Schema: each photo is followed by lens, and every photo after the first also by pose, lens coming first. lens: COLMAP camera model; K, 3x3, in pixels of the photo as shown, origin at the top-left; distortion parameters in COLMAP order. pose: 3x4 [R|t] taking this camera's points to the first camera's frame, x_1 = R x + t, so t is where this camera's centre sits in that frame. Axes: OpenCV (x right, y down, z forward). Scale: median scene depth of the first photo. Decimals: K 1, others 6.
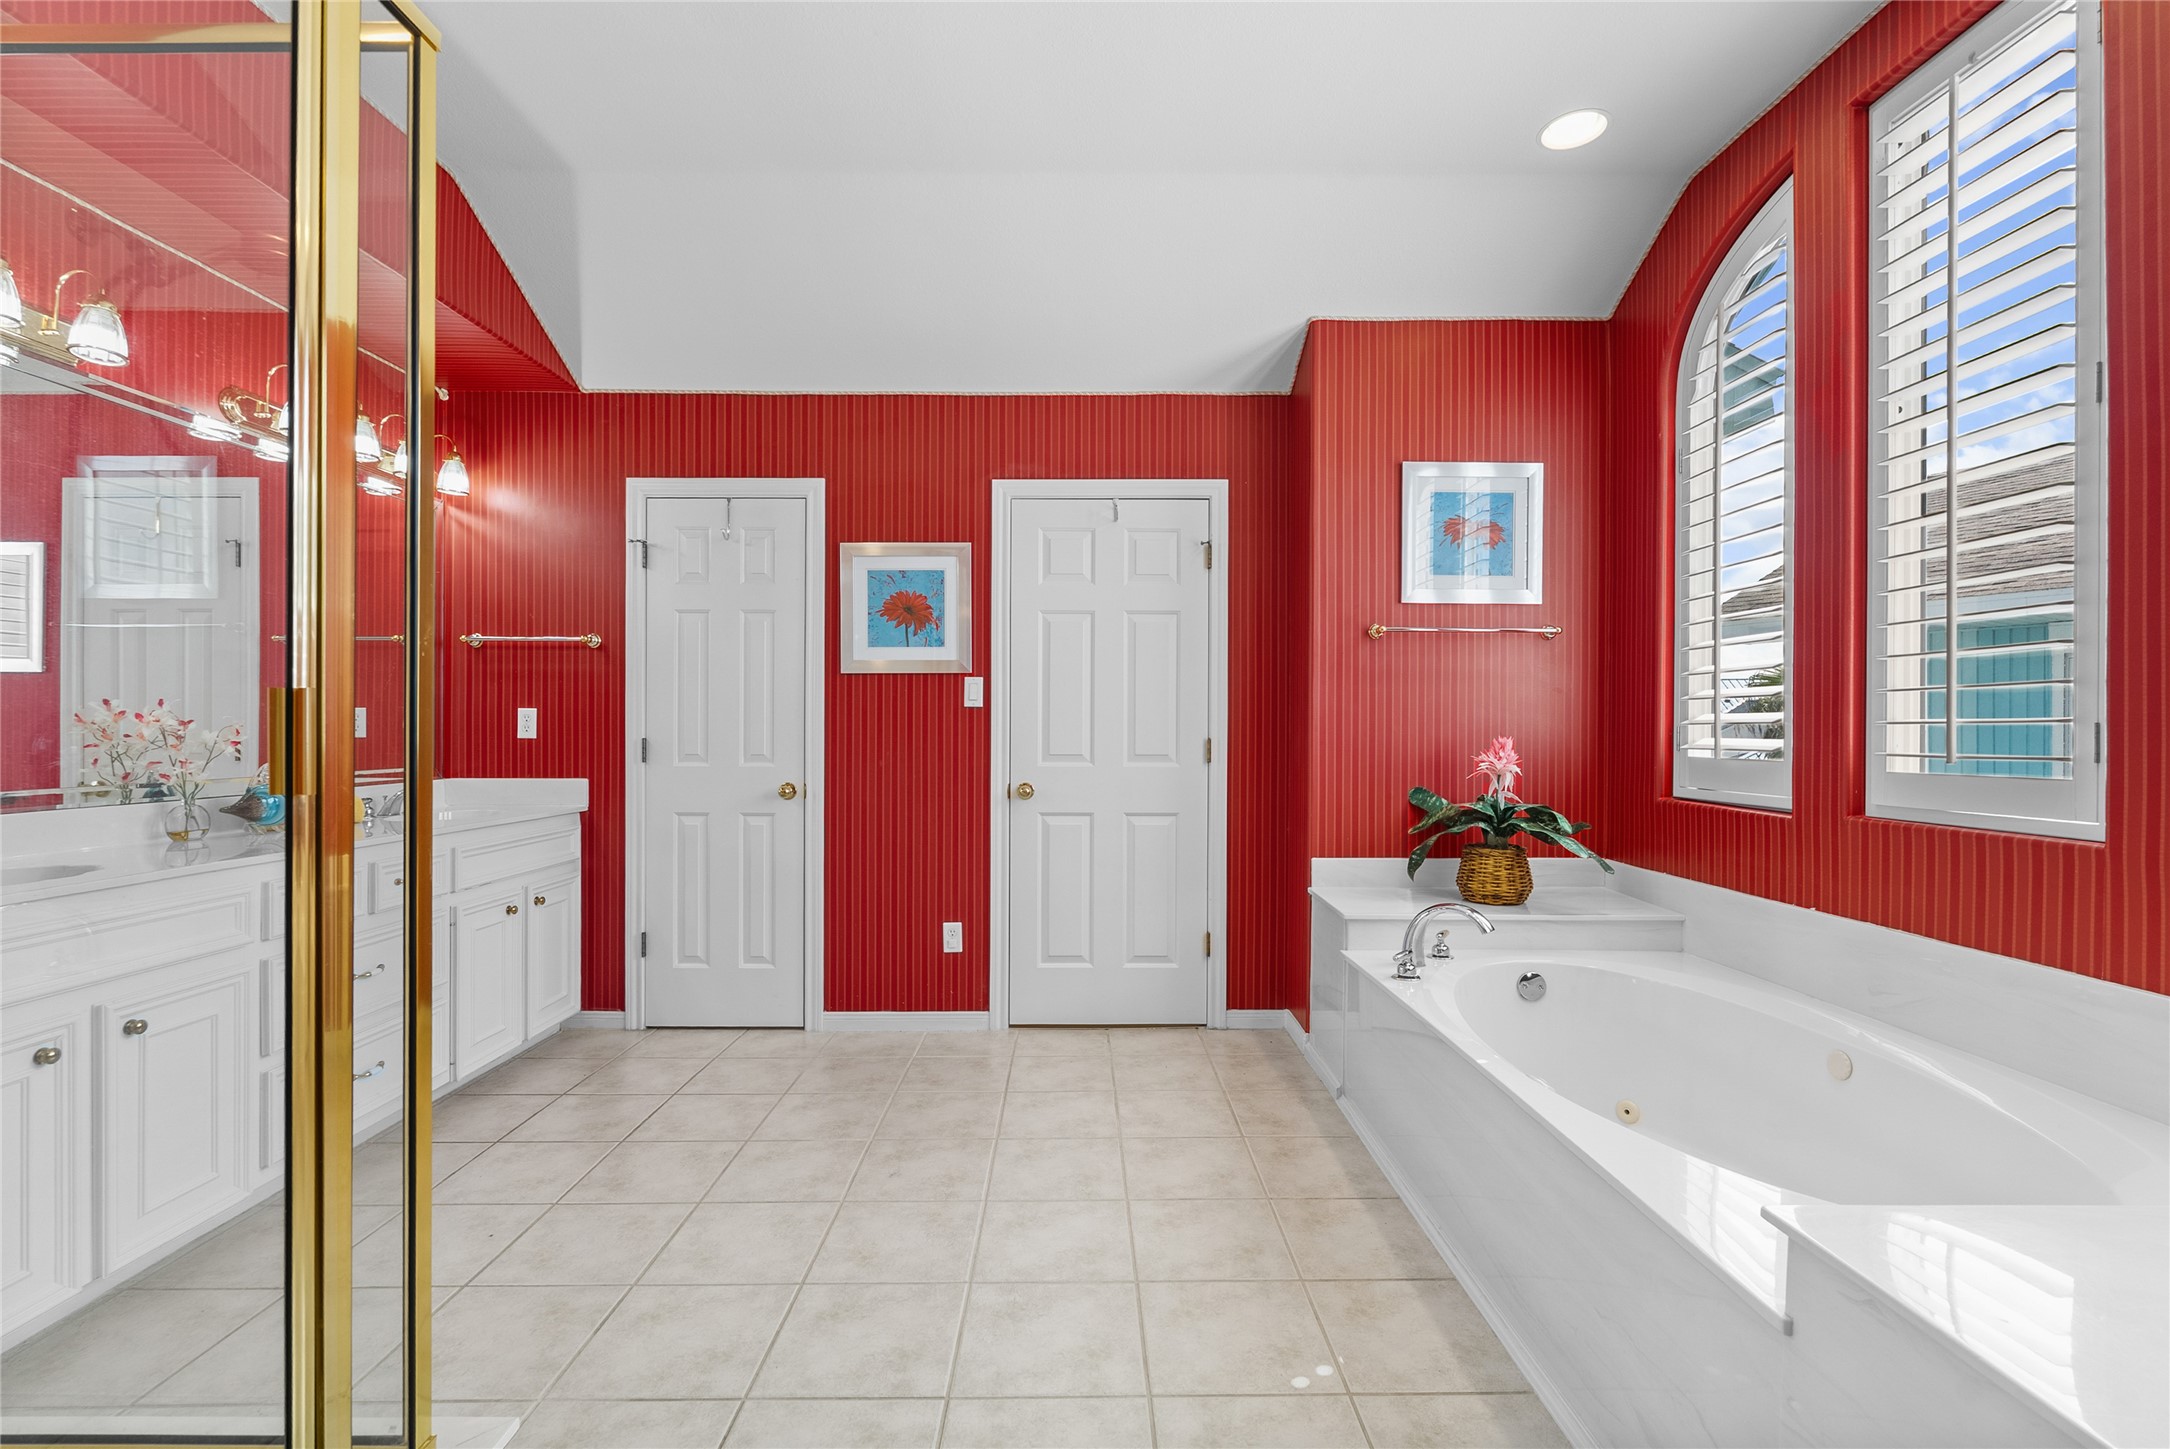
lens RADIAL K [[961.2, 0, 1085.0], [0, 961.2, 727.0], [0, 0, 1]] dist [-0.011396, 0.000237]
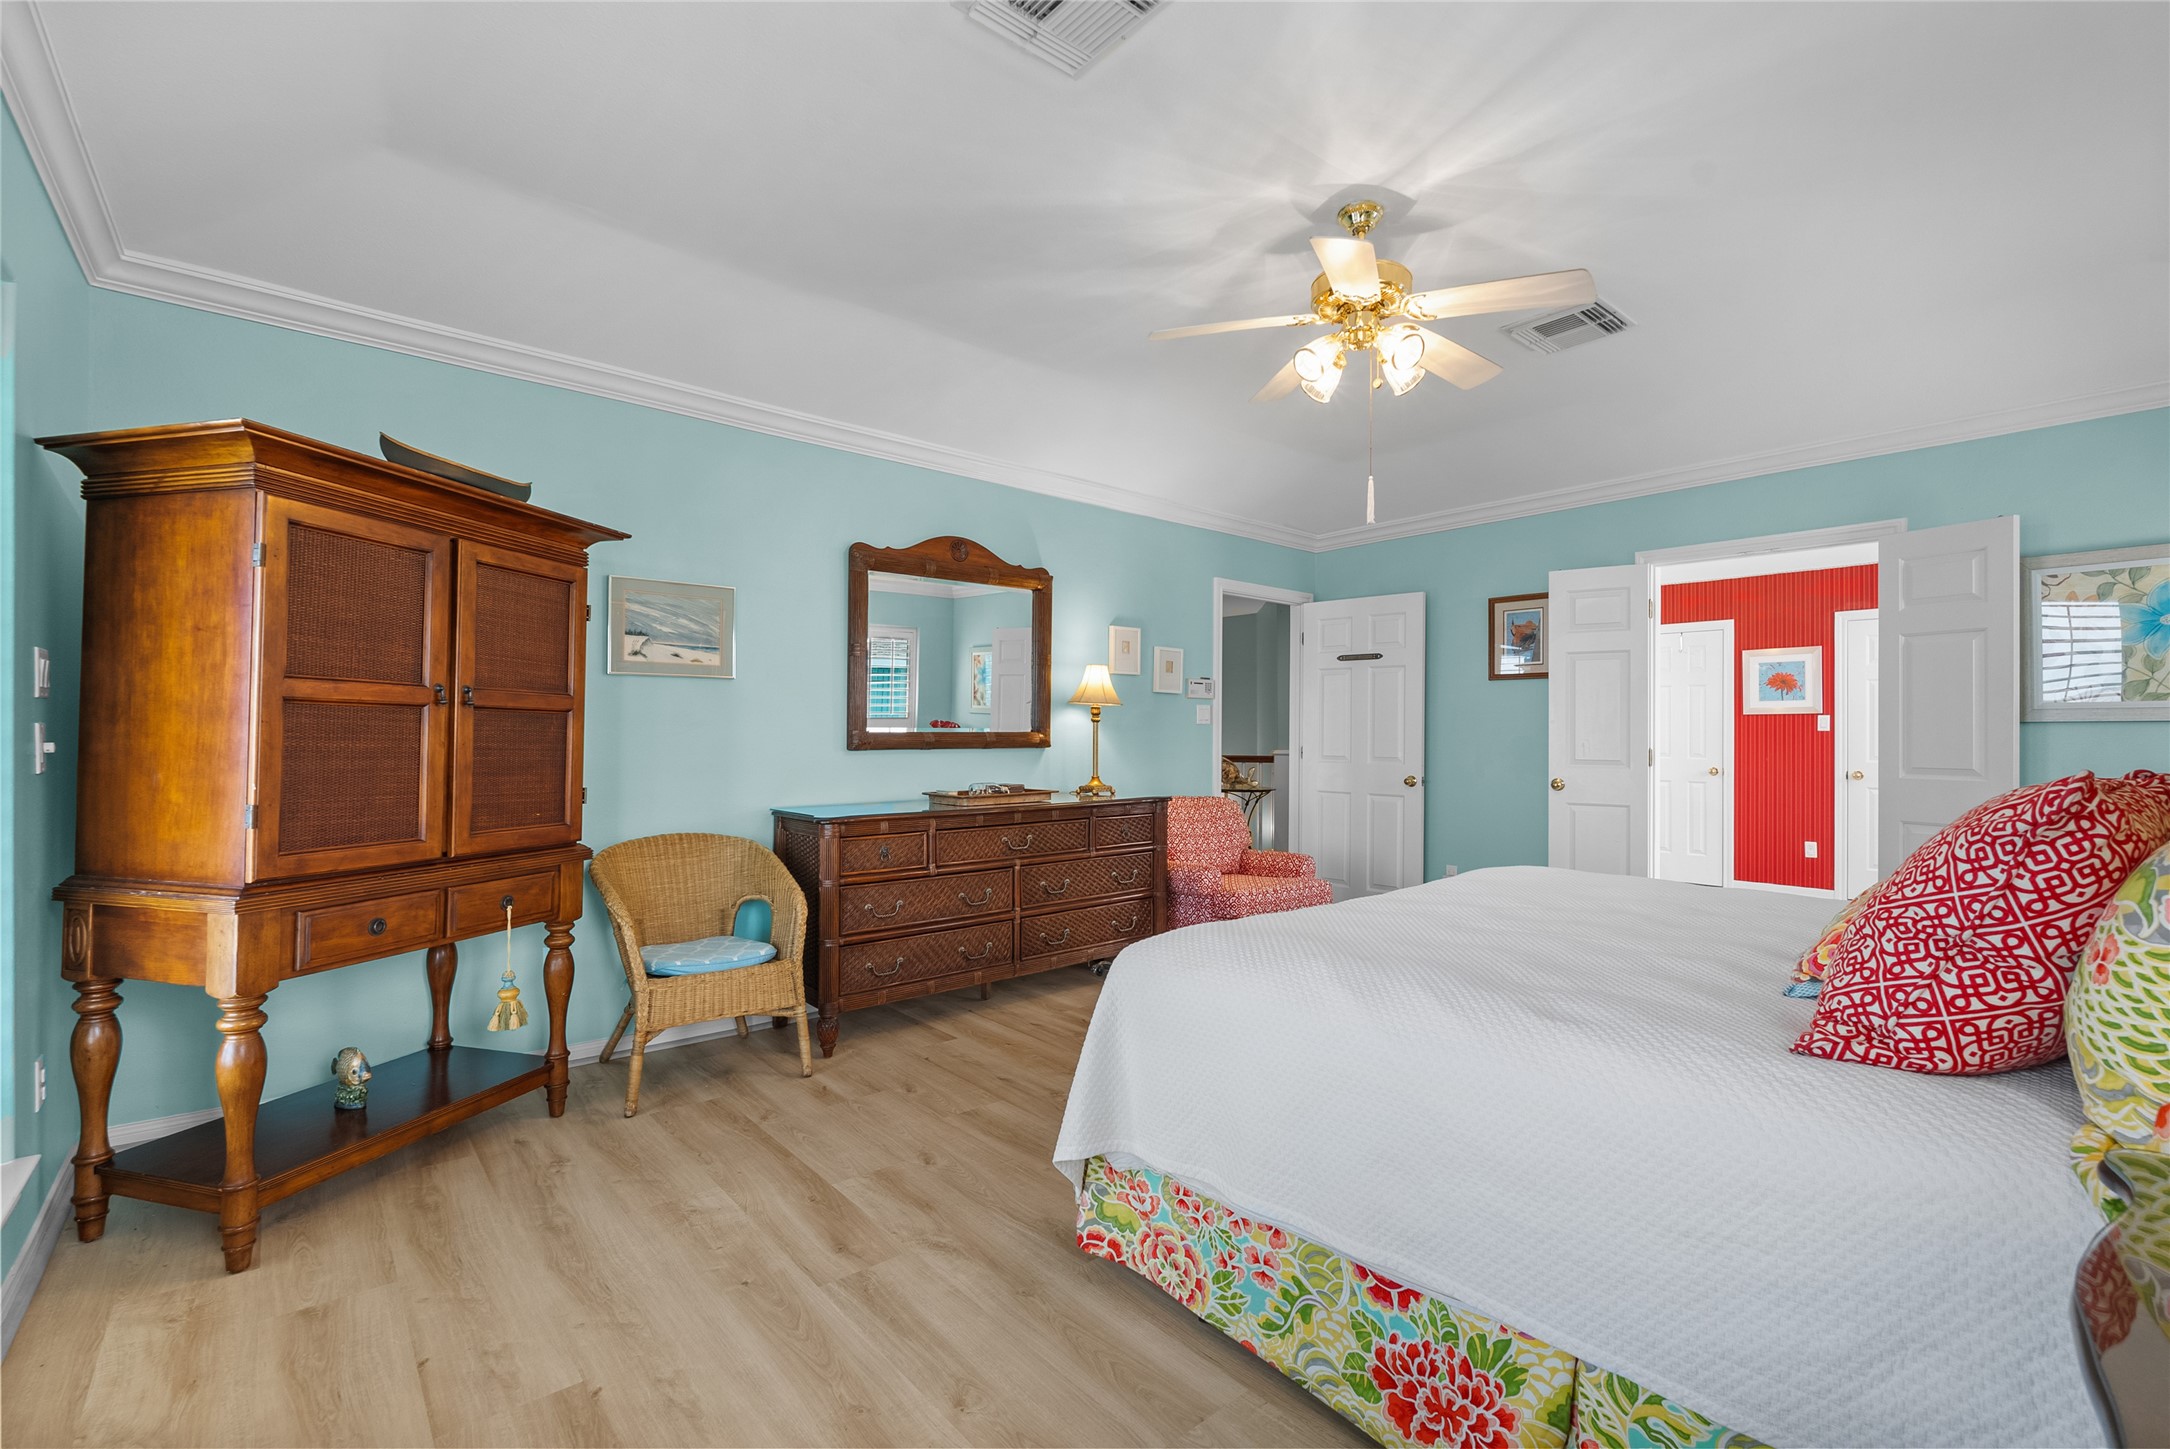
lens RADIAL K [[961.2, 0, 1081.1], [0, 961.2, 728.7], [0, 0, 1]] dist [-0.011396, 0.000237]
pose [[0.662878, -0.006358, -0.748700, 0.331066], [-0.006490, 0.999878, -0.014236, 0.011417], [0.748699, 0.014296, 0.662756, -1.389893]]
